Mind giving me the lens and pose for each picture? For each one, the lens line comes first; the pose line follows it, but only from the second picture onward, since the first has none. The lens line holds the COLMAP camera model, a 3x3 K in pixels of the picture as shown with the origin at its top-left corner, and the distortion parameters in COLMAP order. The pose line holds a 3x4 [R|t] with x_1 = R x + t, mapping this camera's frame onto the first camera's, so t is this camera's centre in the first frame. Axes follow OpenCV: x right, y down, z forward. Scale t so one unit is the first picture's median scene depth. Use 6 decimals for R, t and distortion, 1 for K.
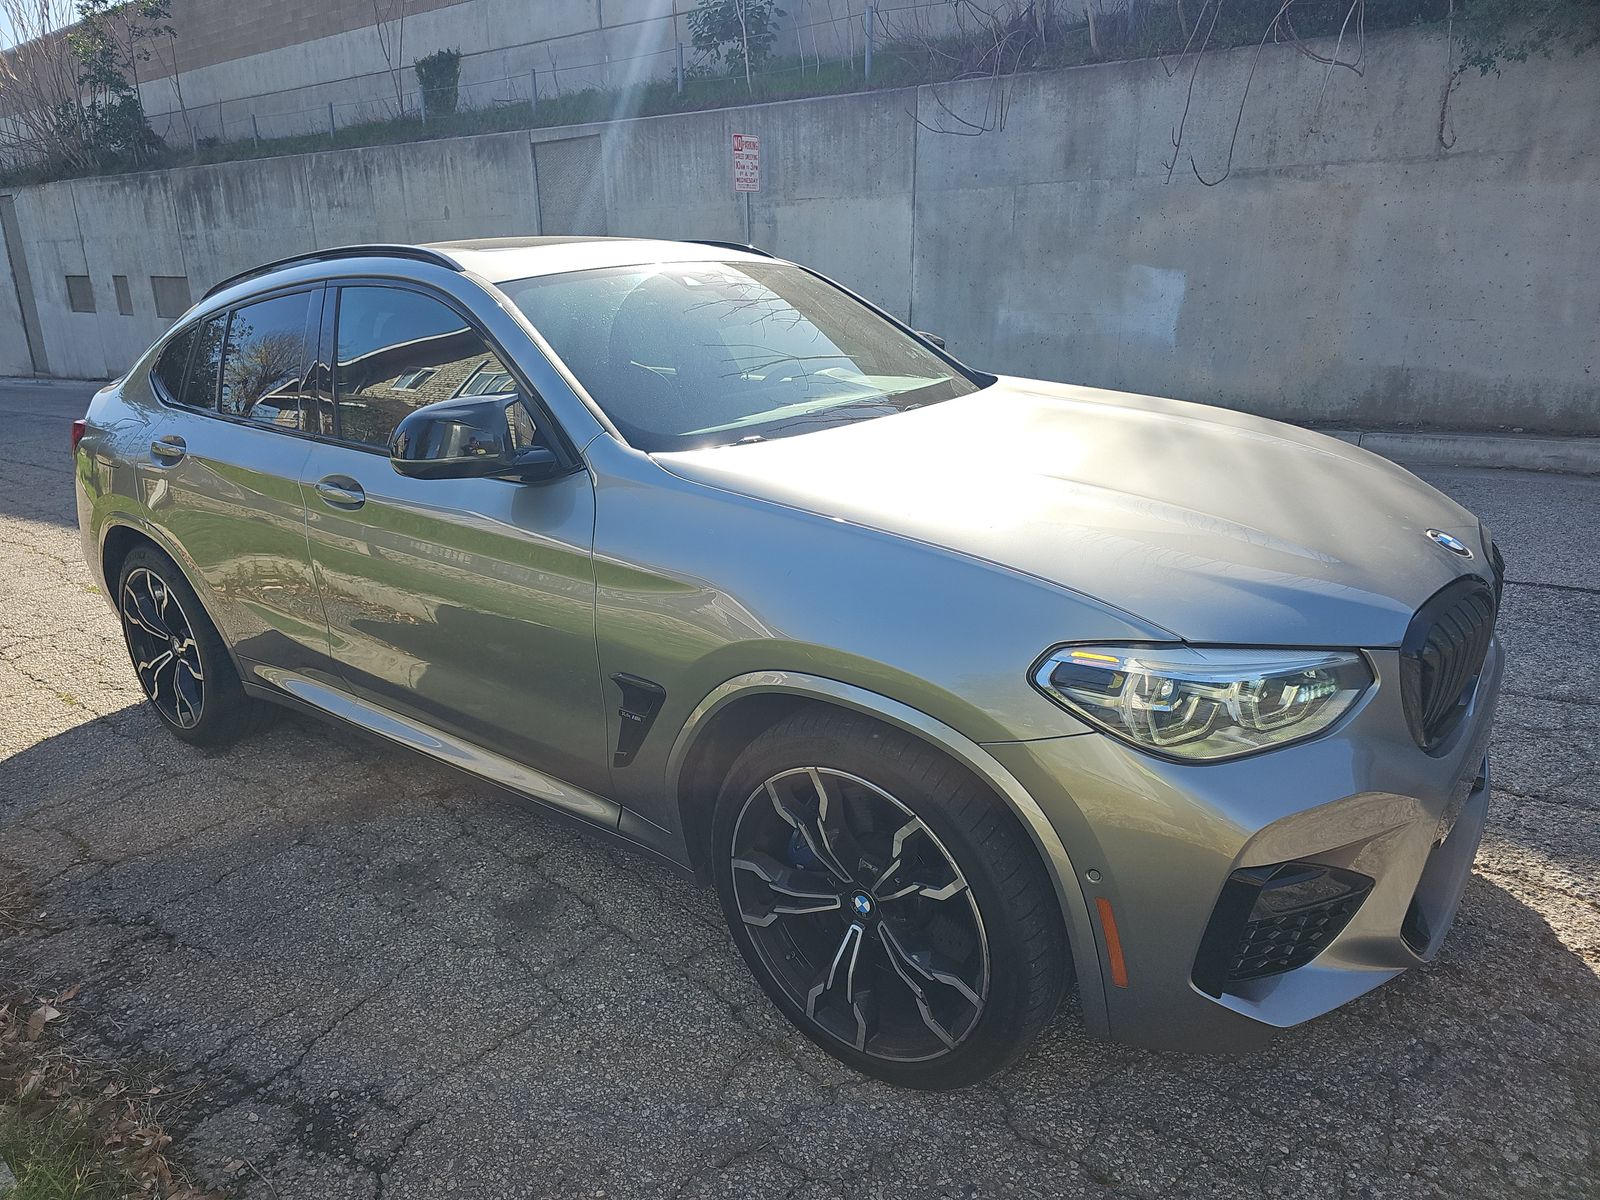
lens RADIAL K [[1059.5, 0, 792.2], [0, 1059.5, 597.8], [0, 0, 1]] dist [0.014508, -0.018799]
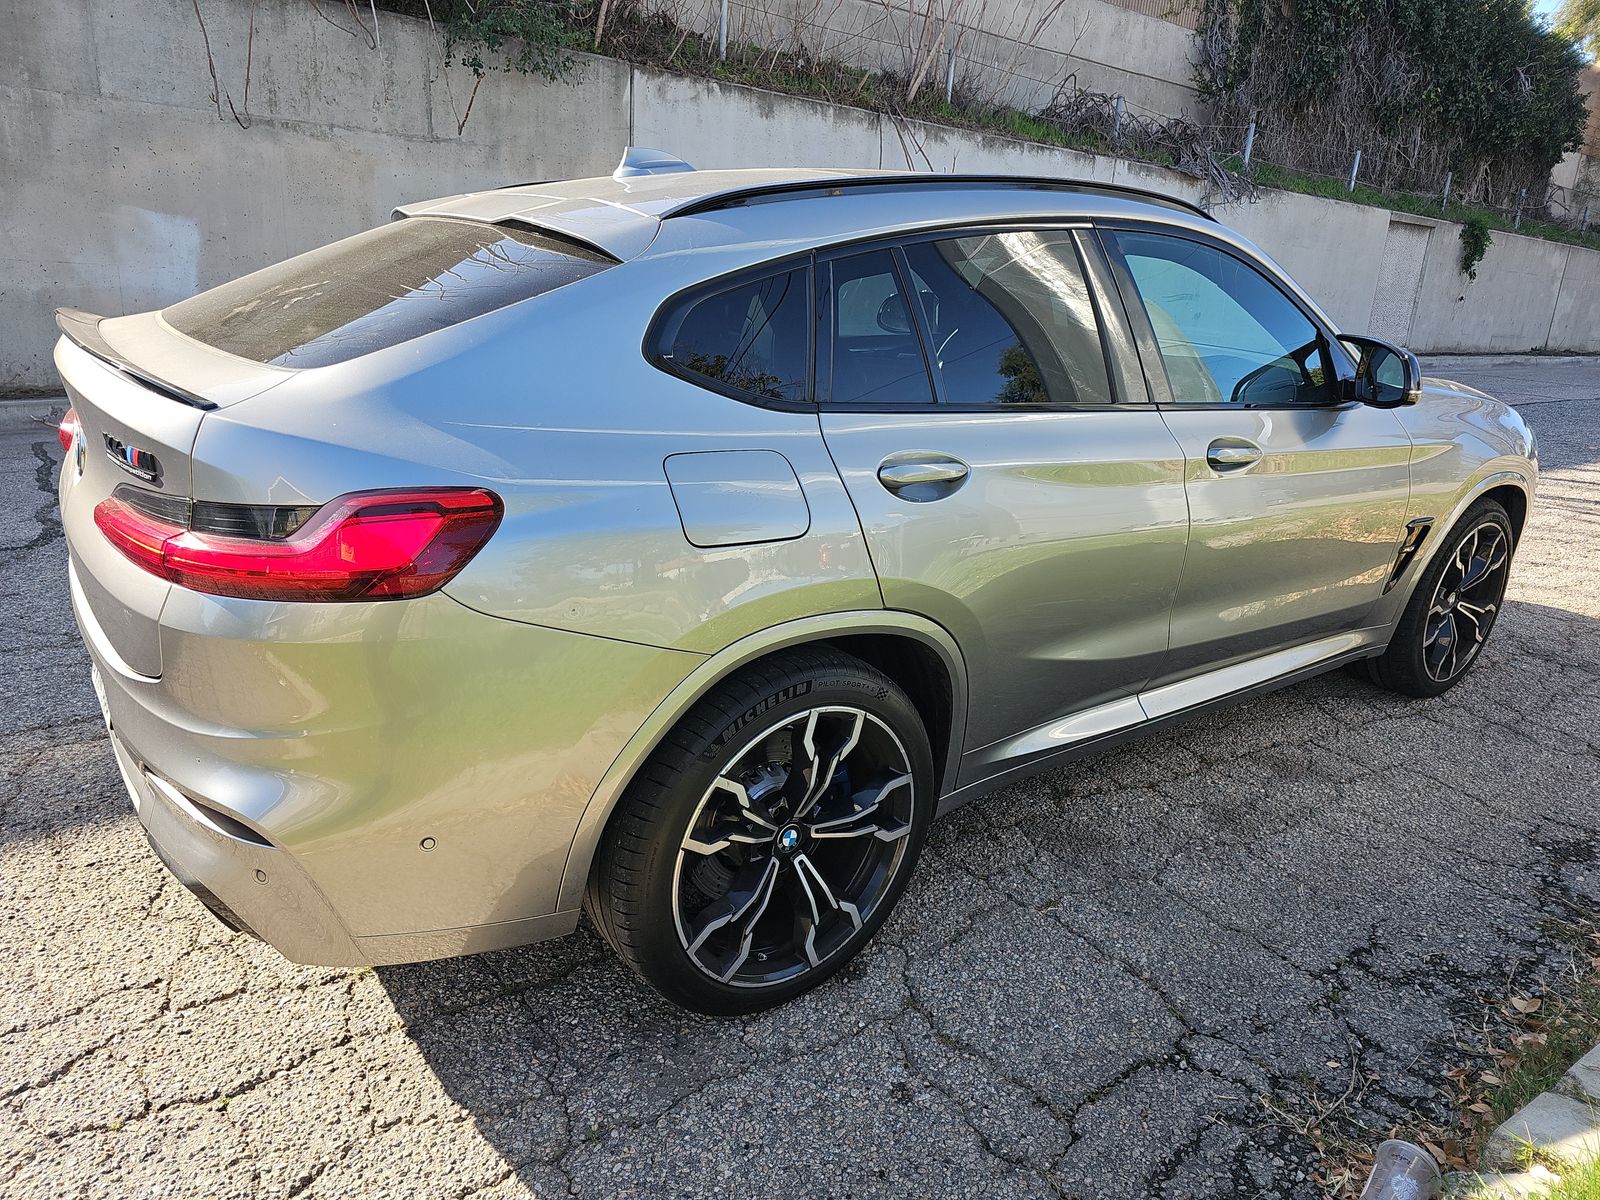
lens RADIAL K [[1059.5, 0, 797.7], [0, 1059.5, 586.7], [0, 0, 1]] dist [0.014508, -0.018799]
pose [[0.257686, -0.238670, 0.936288, -0.433944], [0.219853, 0.958078, 0.183716, -0.071722], [-0.940884, 0.158505, 0.299356, 0.335697]]
